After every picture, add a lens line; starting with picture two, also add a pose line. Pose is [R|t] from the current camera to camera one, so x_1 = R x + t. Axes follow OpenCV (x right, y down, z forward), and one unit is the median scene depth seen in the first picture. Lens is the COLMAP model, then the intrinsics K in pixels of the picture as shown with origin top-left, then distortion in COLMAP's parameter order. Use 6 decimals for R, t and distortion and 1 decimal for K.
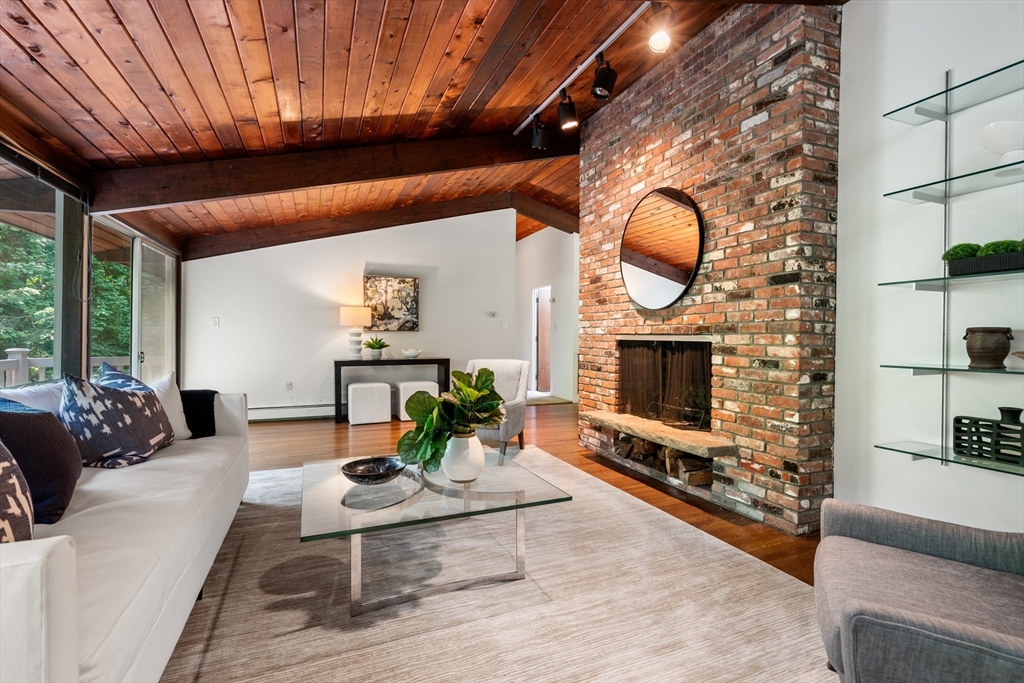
lens RADIAL K [[471.3, 0, 502.5], [0, 471.3, 338.7], [0, 0, 1]] dist [-0.008384, 0.002453]
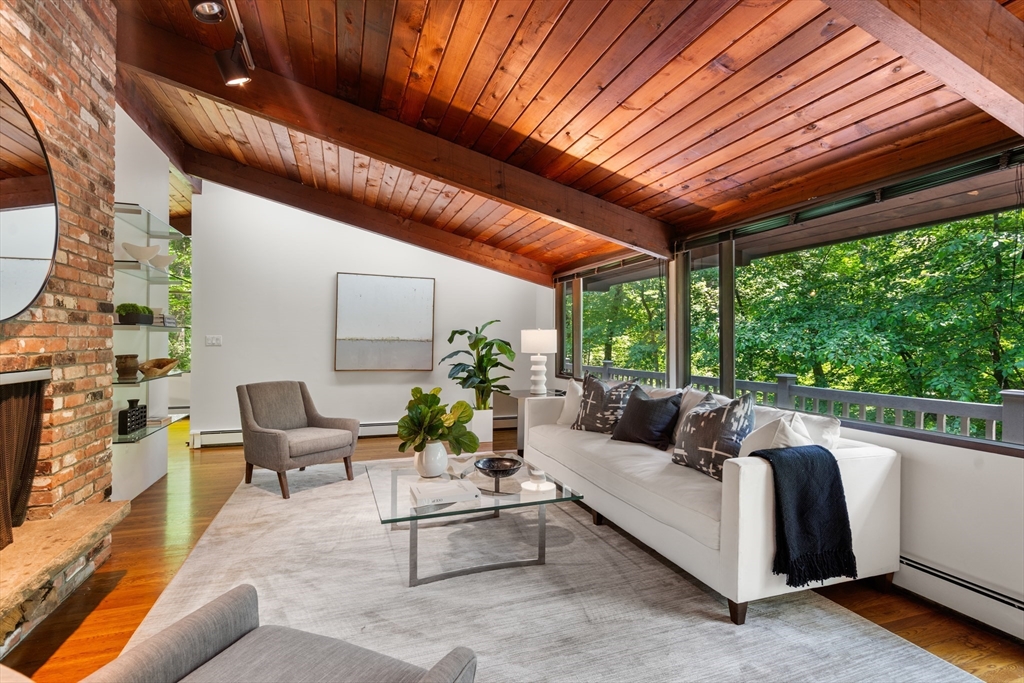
lens RADIAL K [[471.3, 0, 517.4], [0, 471.3, 337.8], [0, 0, 1]] dist [-0.008384, 0.002453]
pose [[-0.999946, -0.007900, 0.006808, -0.237056], [-0.007911, 0.999968, -0.001539, -0.057174], [-0.006795, -0.001593, -0.999976, 1.664435]]
